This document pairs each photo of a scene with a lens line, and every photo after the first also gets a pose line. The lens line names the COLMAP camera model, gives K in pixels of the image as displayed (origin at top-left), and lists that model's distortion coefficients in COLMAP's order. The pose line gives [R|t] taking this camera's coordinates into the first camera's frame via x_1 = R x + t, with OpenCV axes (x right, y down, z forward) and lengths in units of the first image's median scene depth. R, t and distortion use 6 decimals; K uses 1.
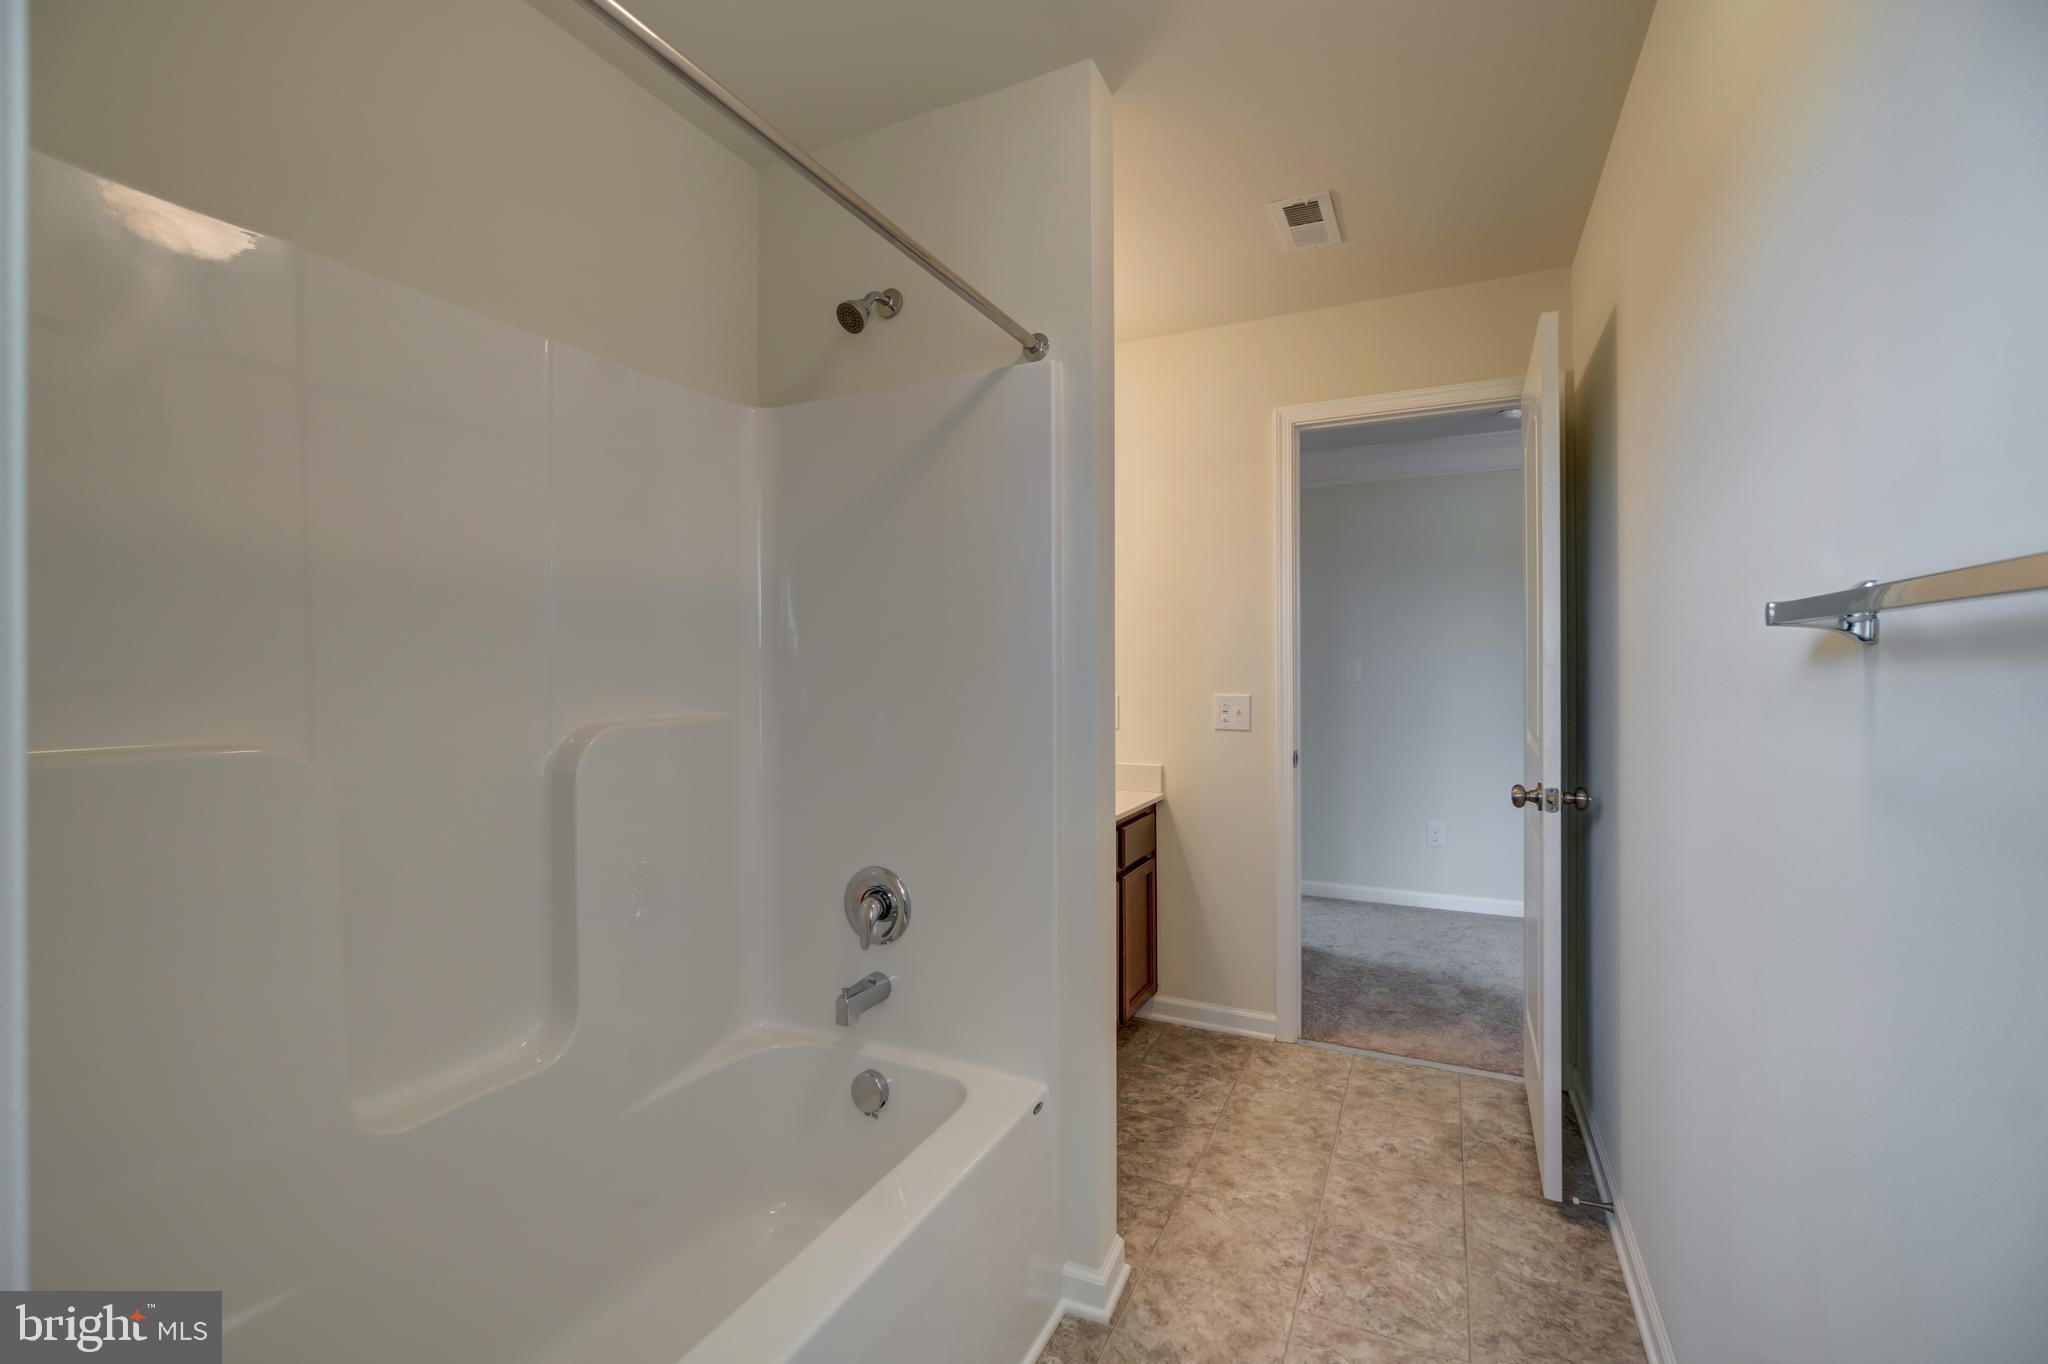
lens RADIAL K [[881.8, 0, 1021.5], [0, 881.8, 673.7], [0, 0, 1]] dist [-0.001936, -0.000119]
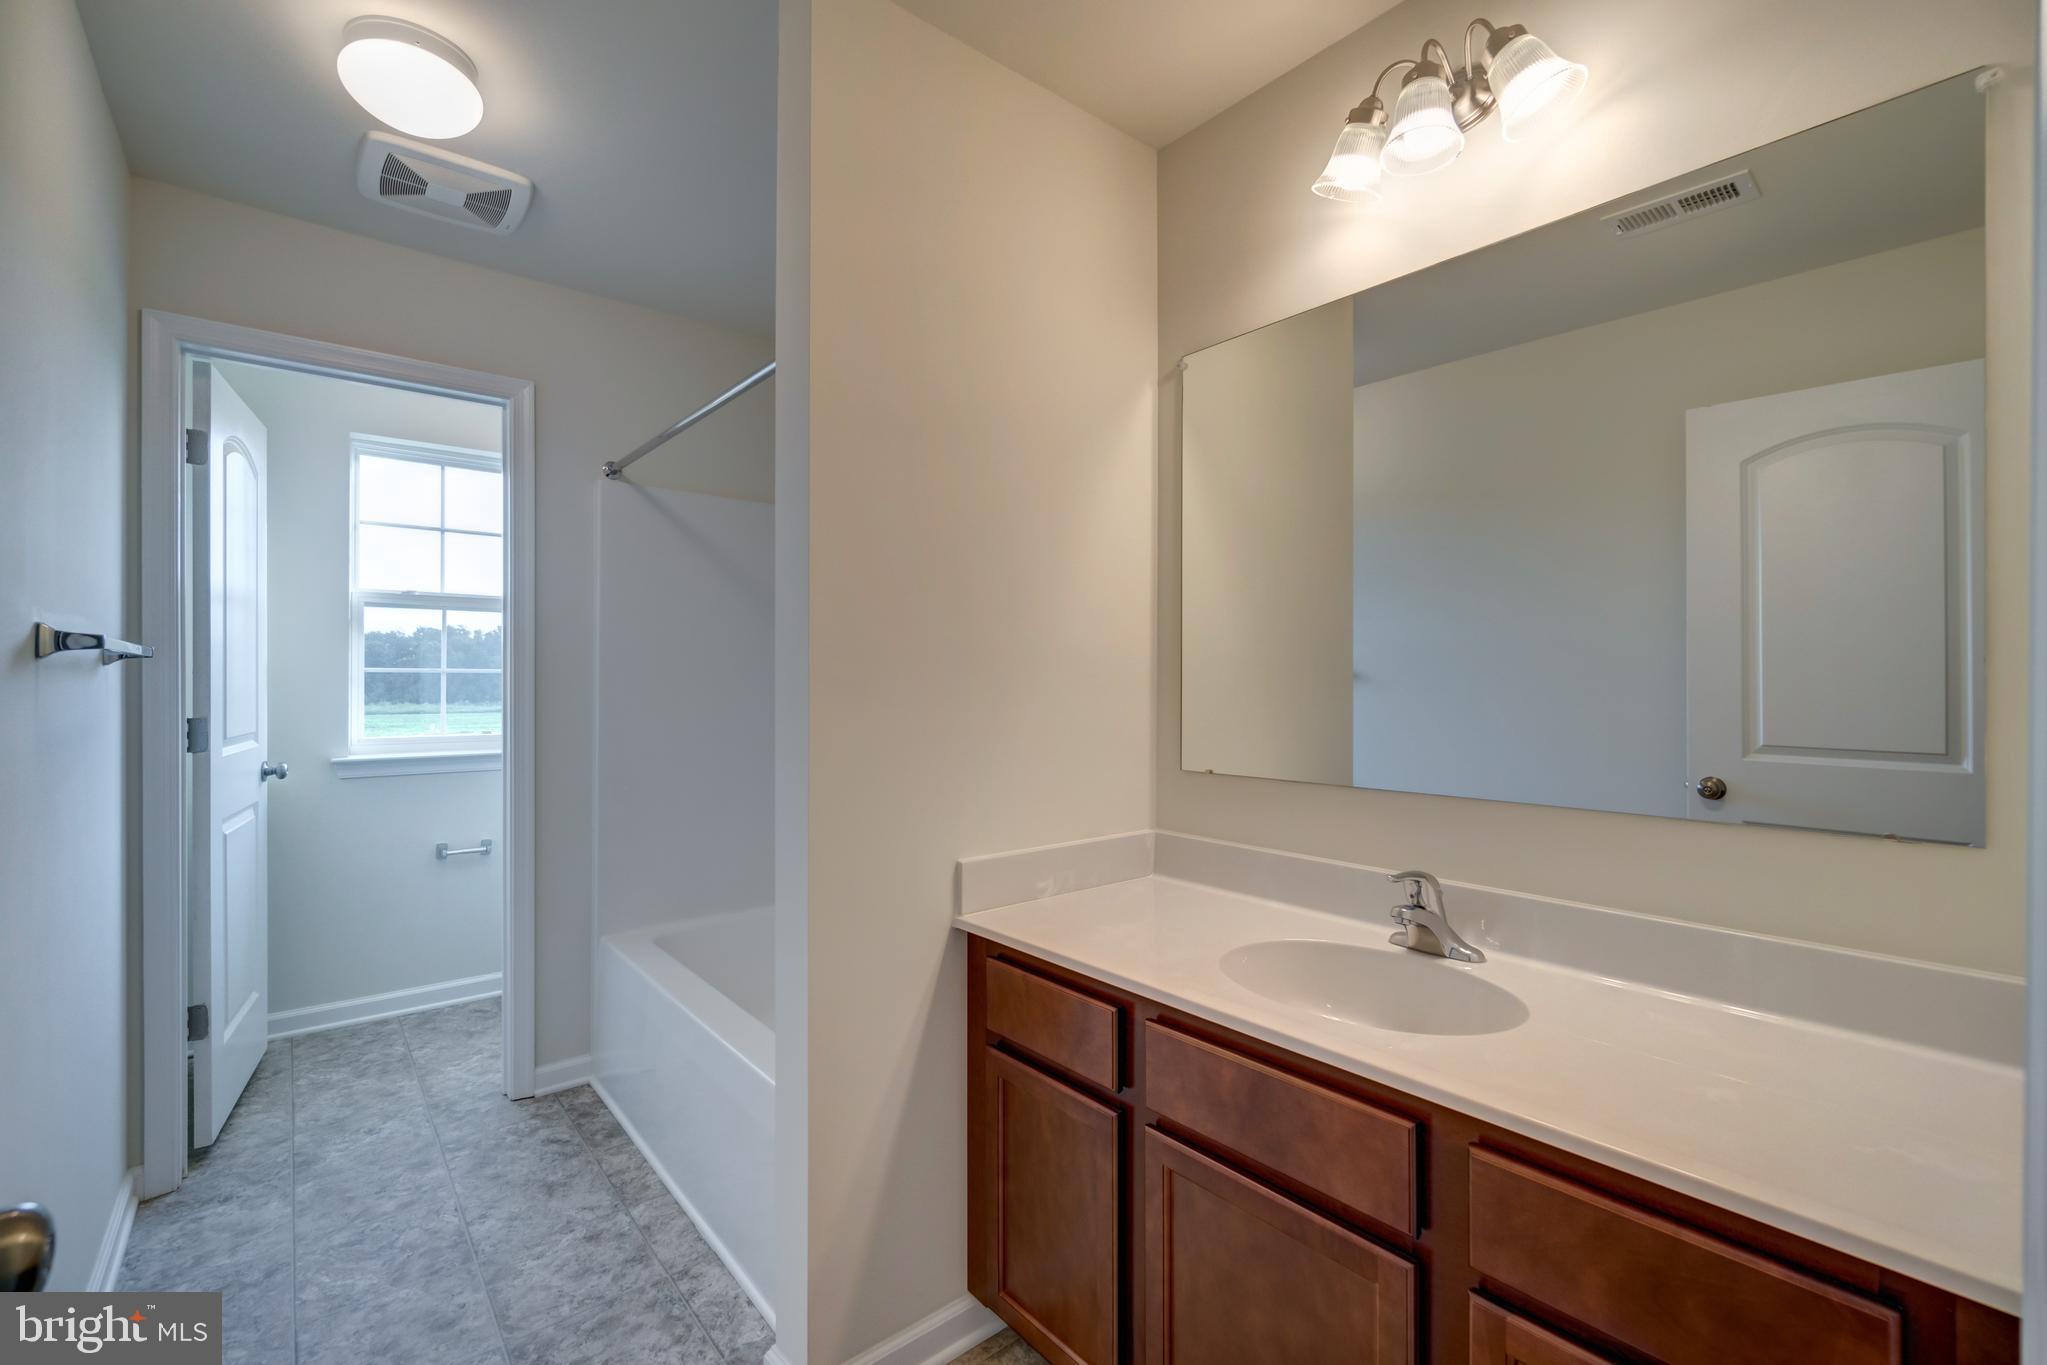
lens RADIAL K [[881.4, 0, 1010.1], [0, 881.4, 742.4], [0, 0, 1]] dist [-0.001936, -0.000119]
pose [[-0.425652, 0.065568, -0.902508, 0.906126], [-0.004528, 0.997205, 0.074583, -0.007063], [0.904876, 0.035833, -0.424165, 1.895826]]
